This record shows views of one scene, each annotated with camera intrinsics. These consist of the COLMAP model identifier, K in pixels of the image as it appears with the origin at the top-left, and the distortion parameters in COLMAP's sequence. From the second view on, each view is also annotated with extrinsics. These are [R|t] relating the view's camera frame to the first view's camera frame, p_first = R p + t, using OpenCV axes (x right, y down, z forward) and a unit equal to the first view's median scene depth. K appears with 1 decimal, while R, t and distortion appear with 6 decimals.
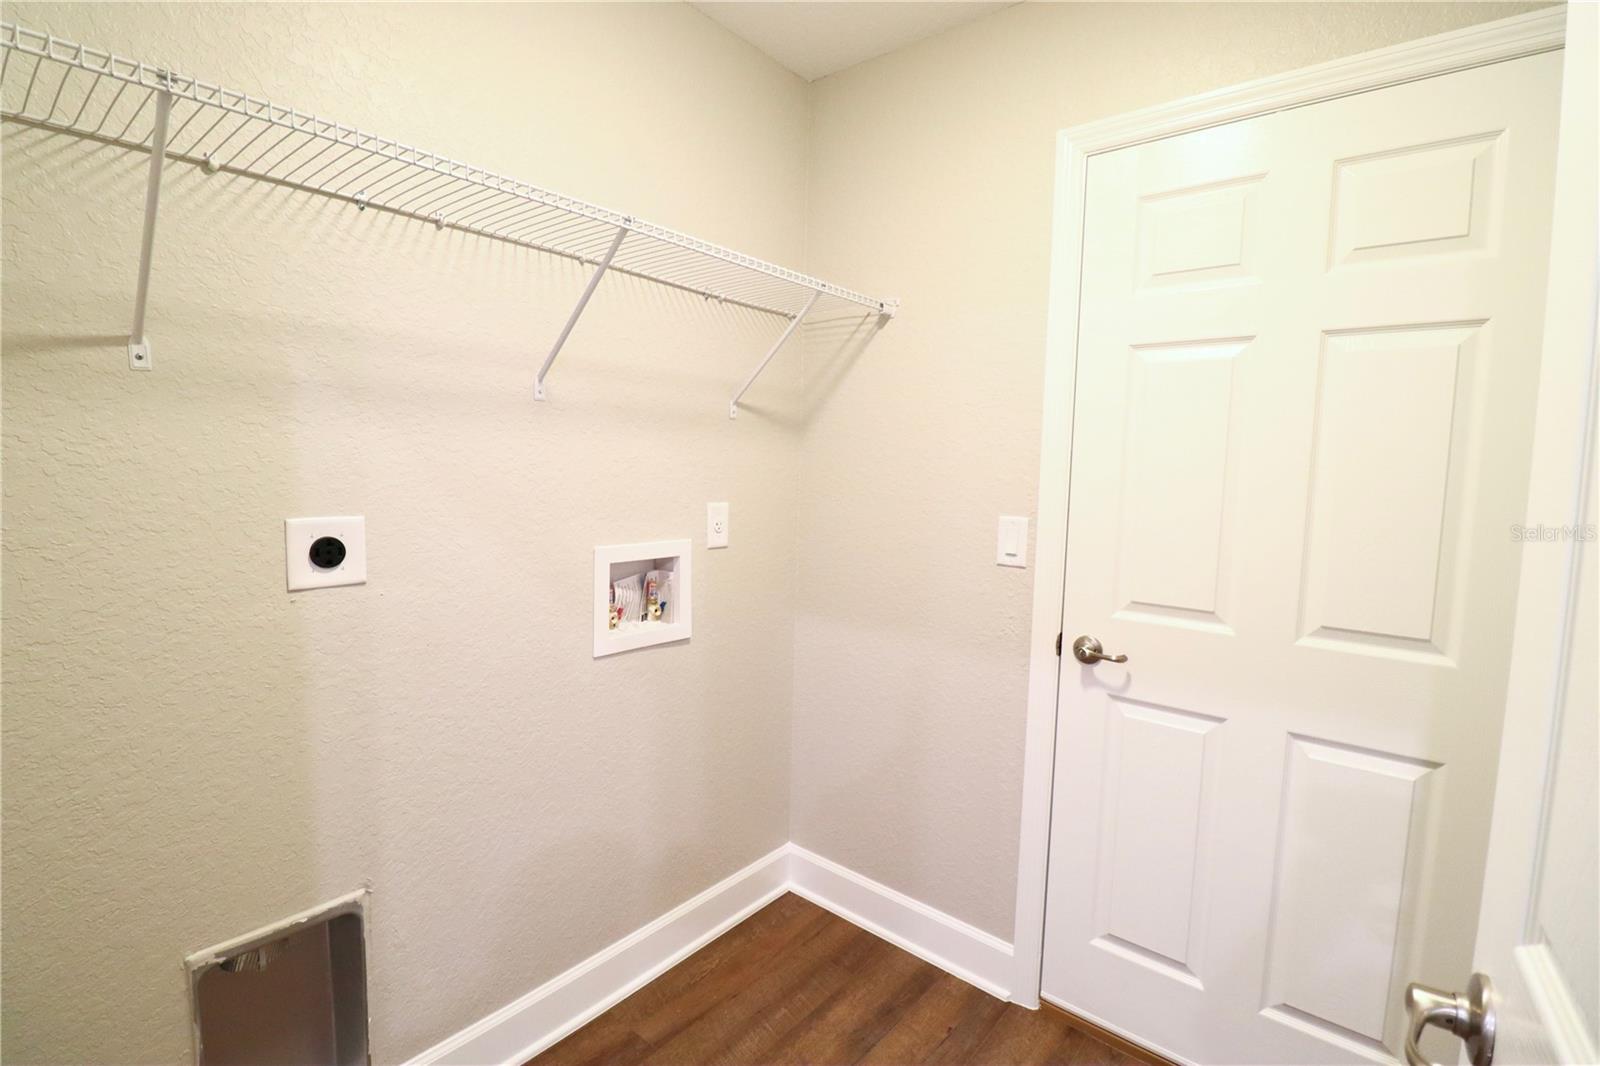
lens RADIAL K [[738.3, 0, 795.8], [0, 738.3, 533.2], [0, 0, 1]] dist [0.001730, -0.014972]
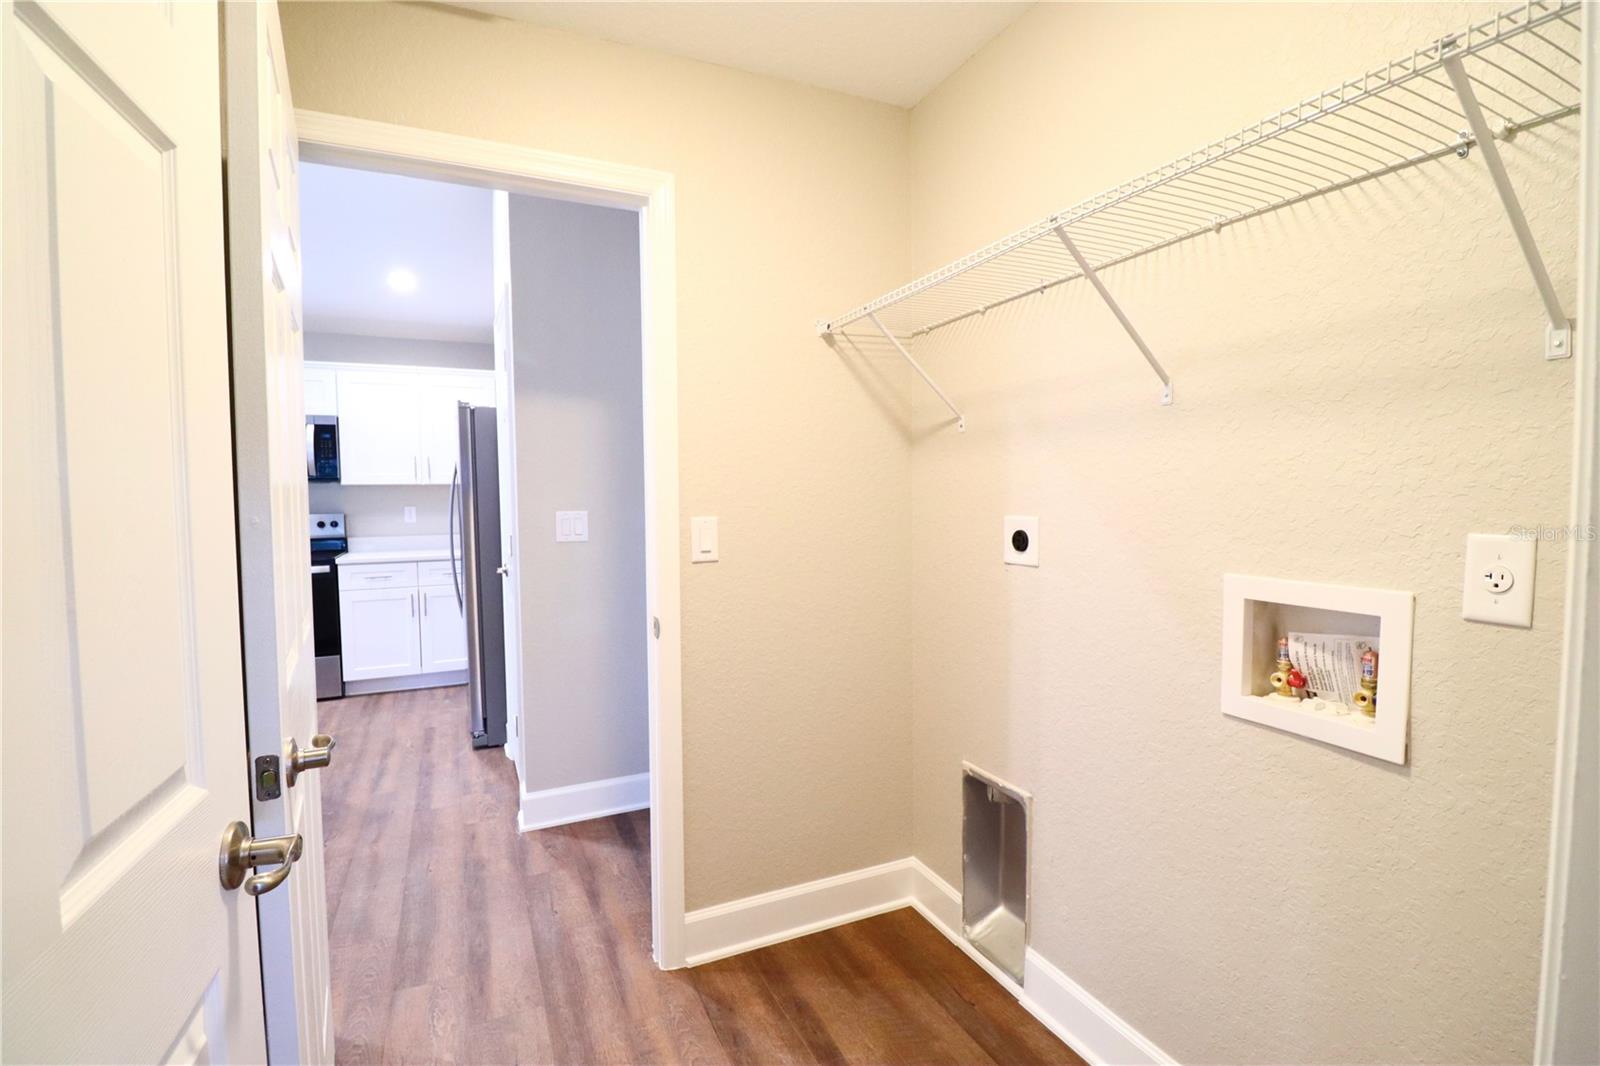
lens RADIAL K [[737.4, 0, 796.9], [0, 737.4, 528.3], [0, 0, 1]] dist [0.001082, -0.013755]
pose [[-0.438851, 0.025036, -0.898211, 0.799758], [-0.083919, 0.994101, 0.068710, -0.057096], [0.894633, 0.105531, -0.434161, 1.154198]]
